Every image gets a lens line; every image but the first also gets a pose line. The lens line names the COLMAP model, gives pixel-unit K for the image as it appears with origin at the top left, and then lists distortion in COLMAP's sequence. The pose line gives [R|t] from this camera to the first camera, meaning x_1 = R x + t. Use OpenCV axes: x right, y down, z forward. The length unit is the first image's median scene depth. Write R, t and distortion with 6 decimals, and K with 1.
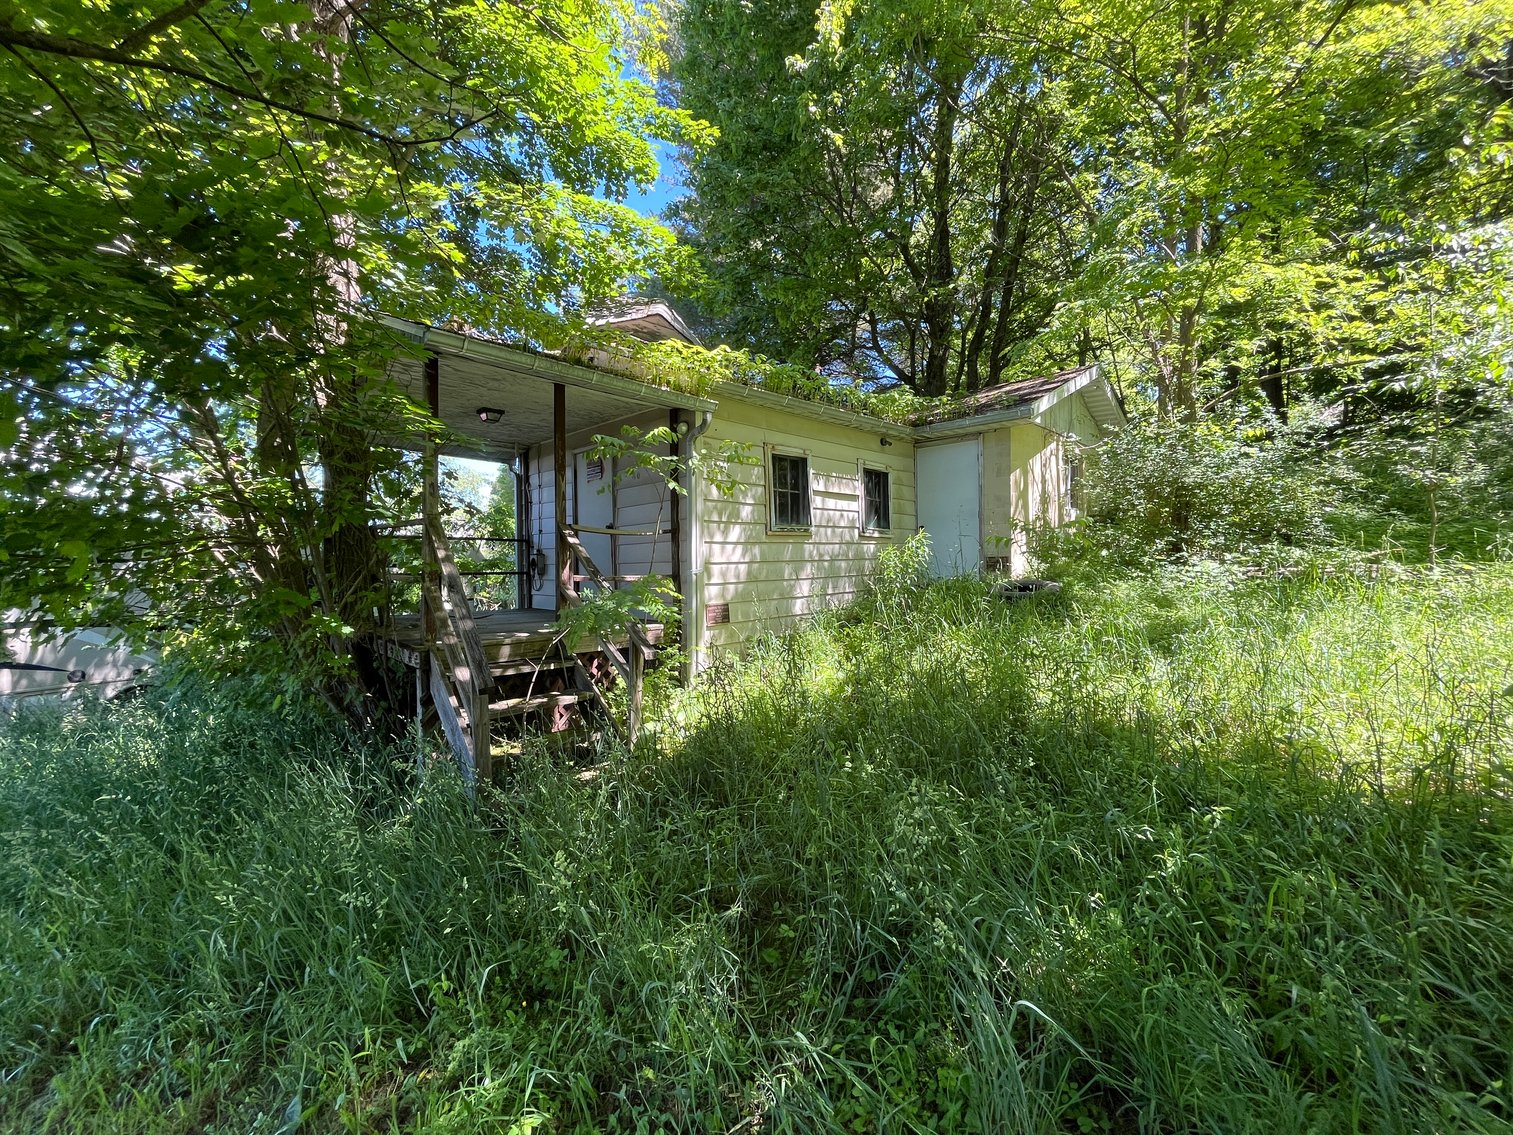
lens RADIAL K [[616.6, 0, 749.8], [0, 616.6, 555.6], [0, 0, 1]] dist [0.003910, -0.001425]
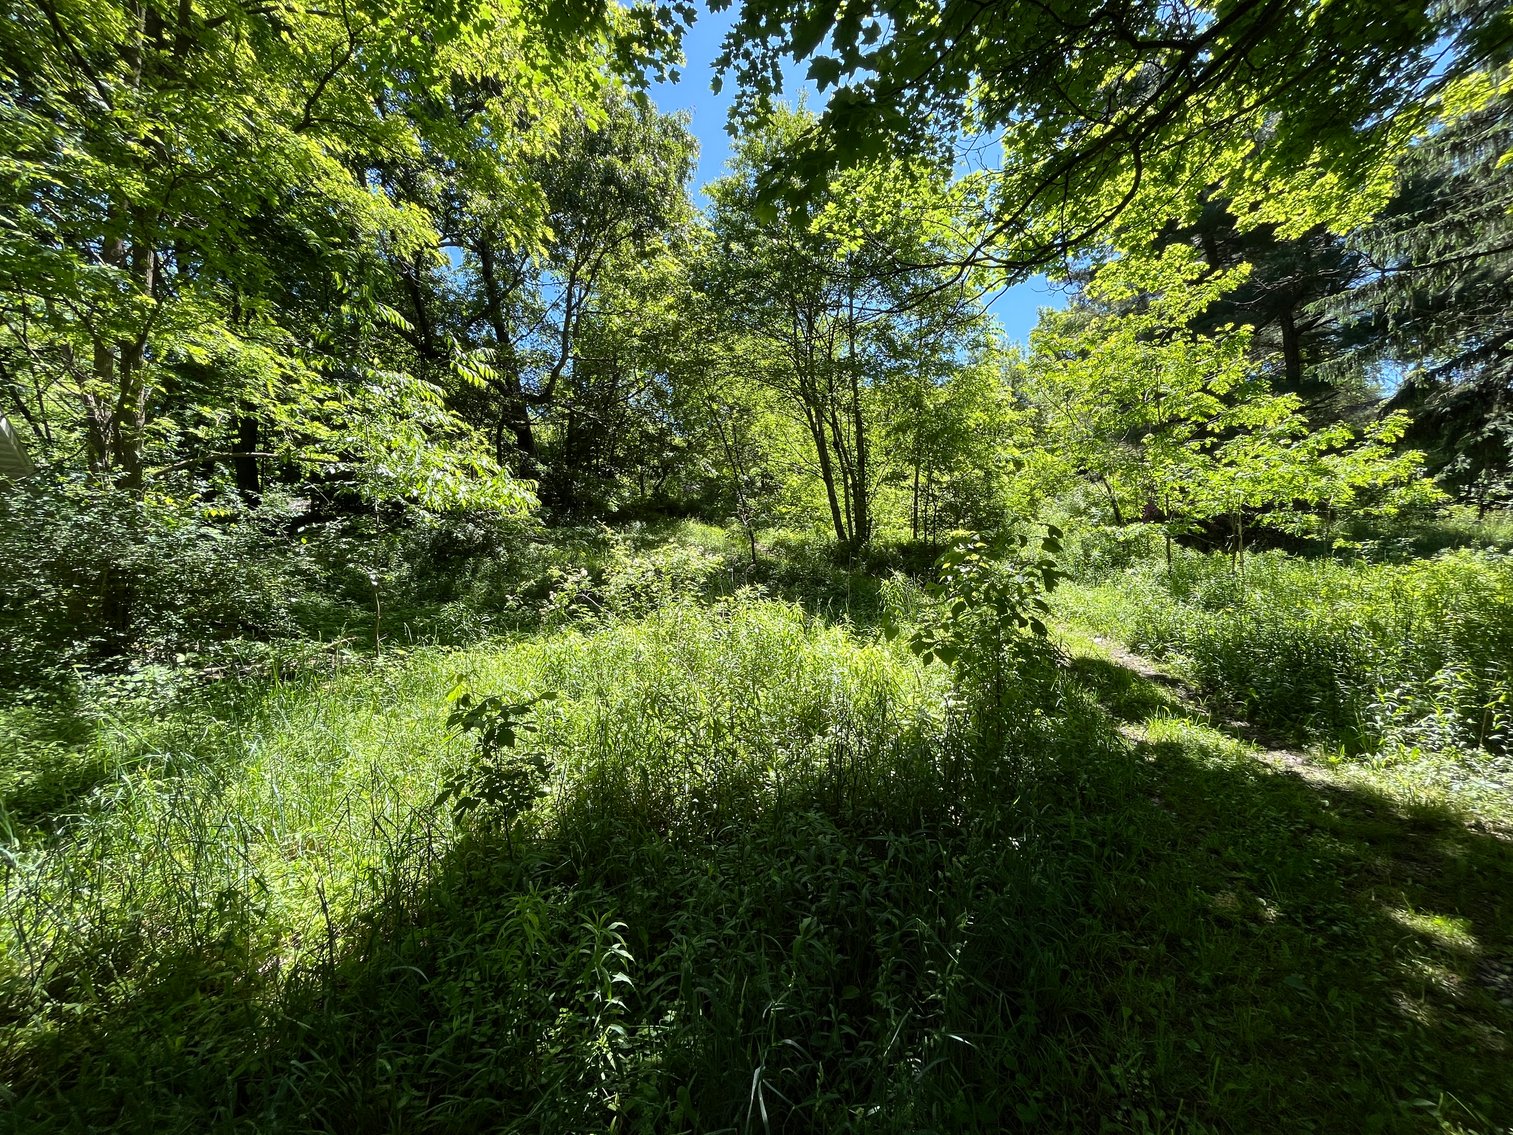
lens RADIAL K [[616.6, 0, 754.7], [0, 616.6, 568.4], [0, 0, 1]] dist [0.003910, -0.001425]
pose [[0.187118, 0.052509, 0.980933, 0.098568], [0.057574, 0.996268, -0.064312, -0.018418], [-0.980649, 0.068510, 0.183397, 0.089155]]
